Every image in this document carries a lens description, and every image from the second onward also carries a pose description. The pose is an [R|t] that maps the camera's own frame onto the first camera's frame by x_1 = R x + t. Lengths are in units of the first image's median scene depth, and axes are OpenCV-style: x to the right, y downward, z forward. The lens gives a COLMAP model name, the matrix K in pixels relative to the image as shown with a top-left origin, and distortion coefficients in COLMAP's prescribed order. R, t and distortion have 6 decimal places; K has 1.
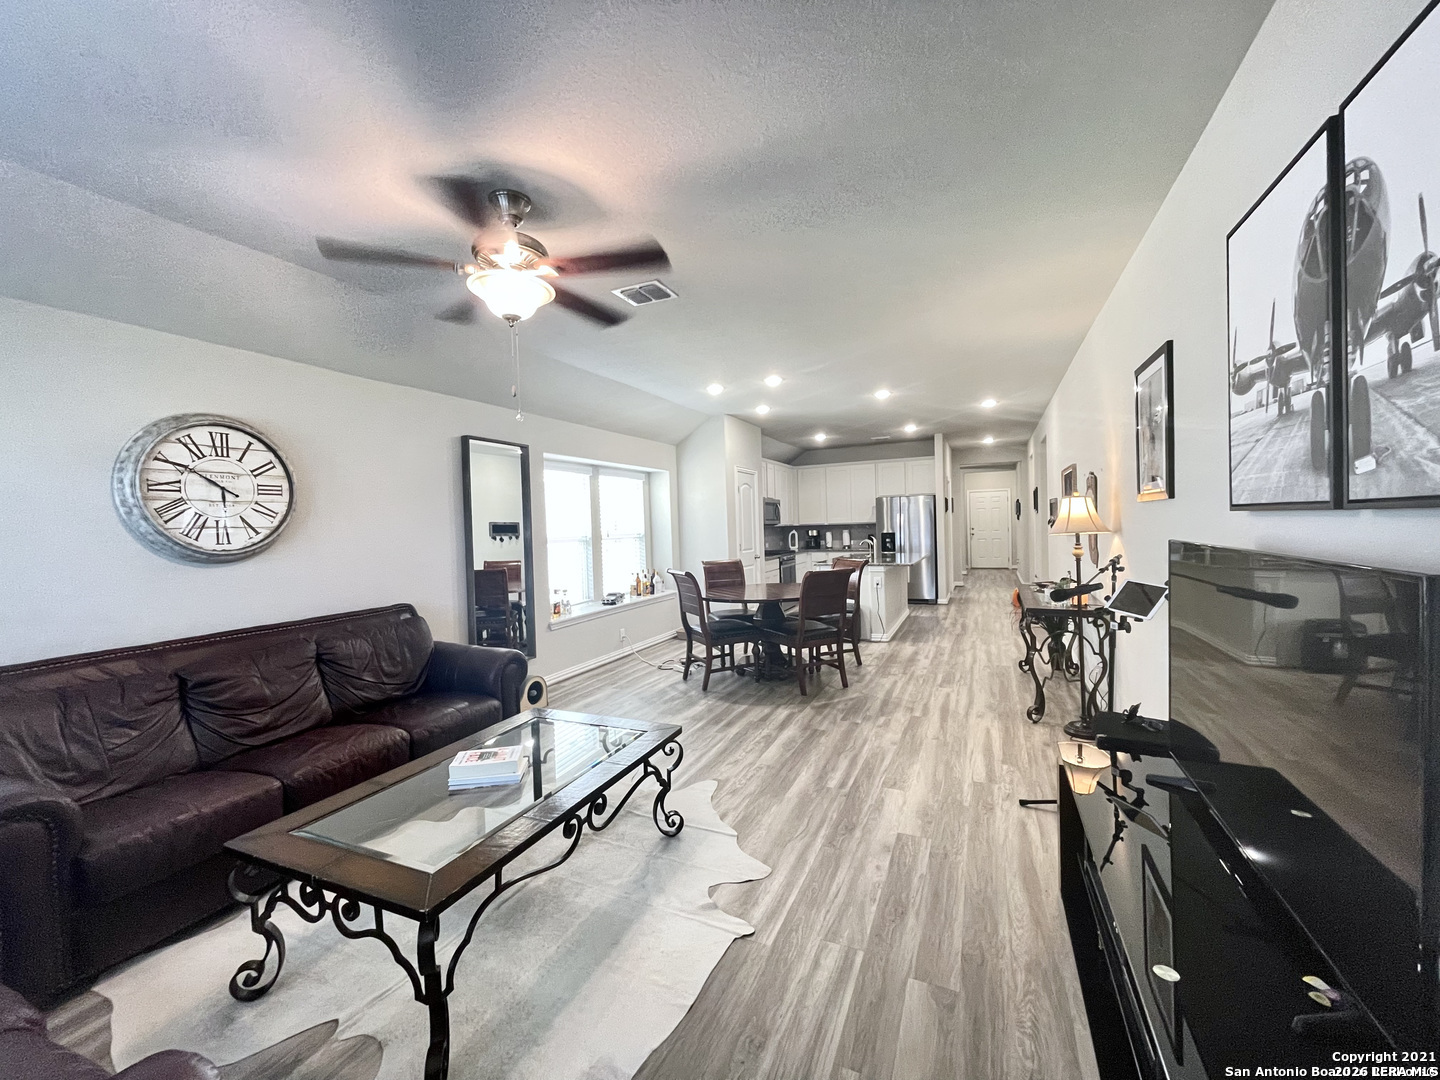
lens RADIAL K [[579.9, 0, 720.0], [0, 579.9, 540.0], [0, 0, 1]] dist [0.000309, 0.000031]
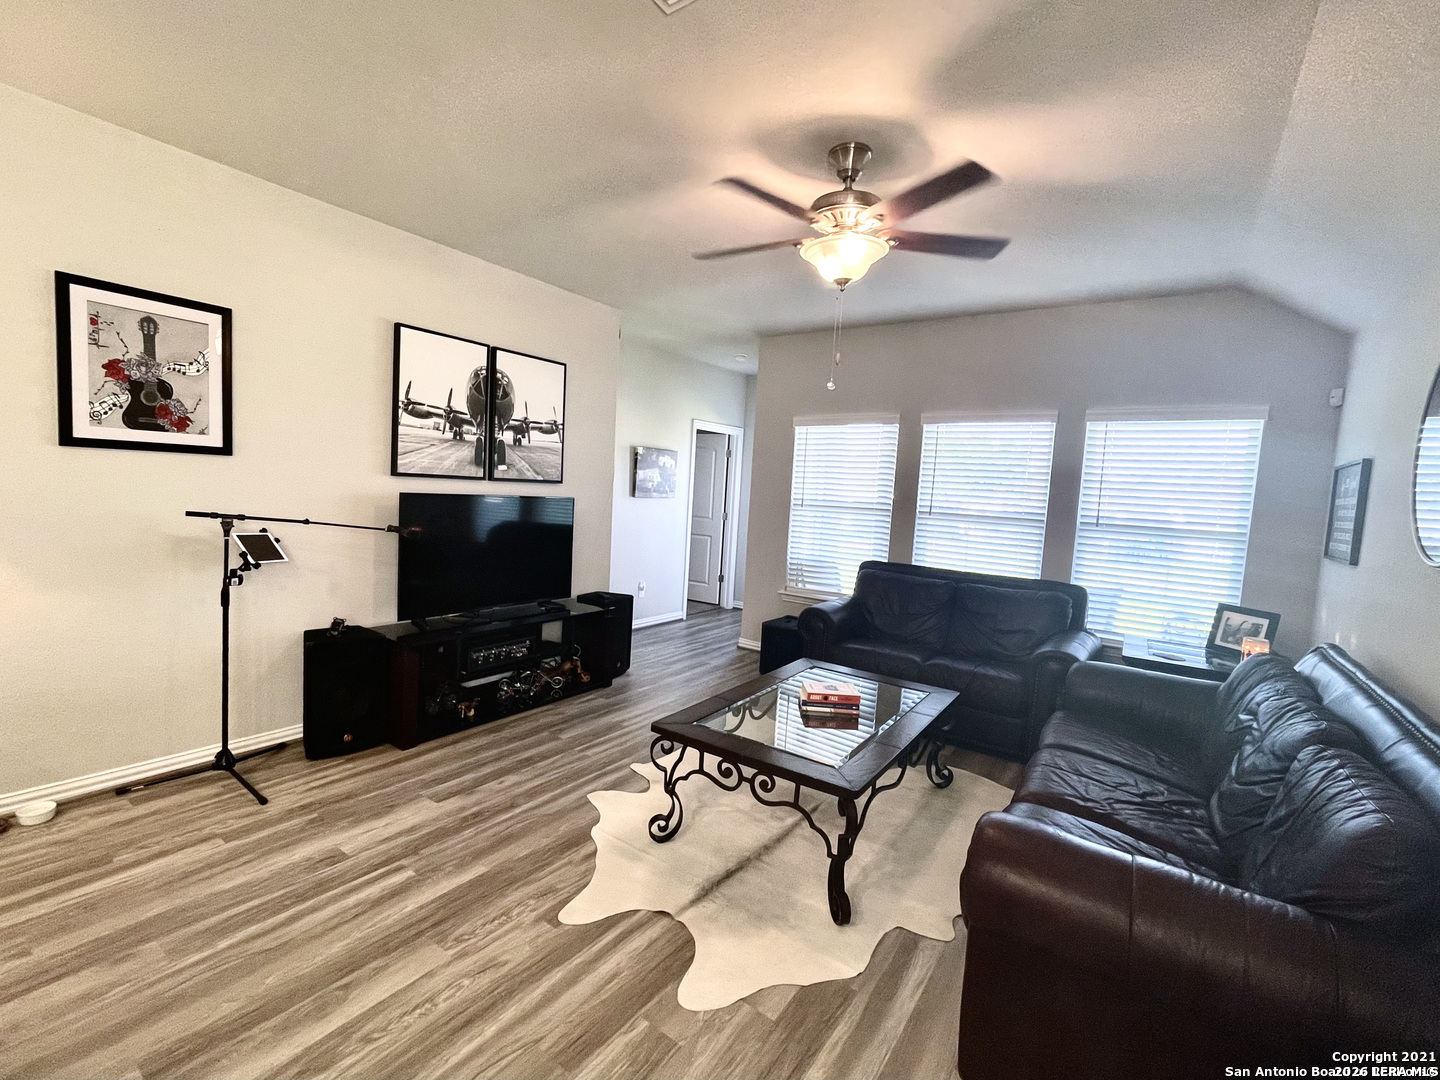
lens RADIAL K [[611.8, 0, 700.7], [0, 611.8, 534.7], [0, 0, 1]] dist [-0.017016, 0.008822]
pose [[-0.977222, -0.039086, 0.208590, -0.241464], [-0.019104, 0.995104, 0.096966, -0.036858], [-0.211359, 0.090773, -0.973184, 1.408383]]
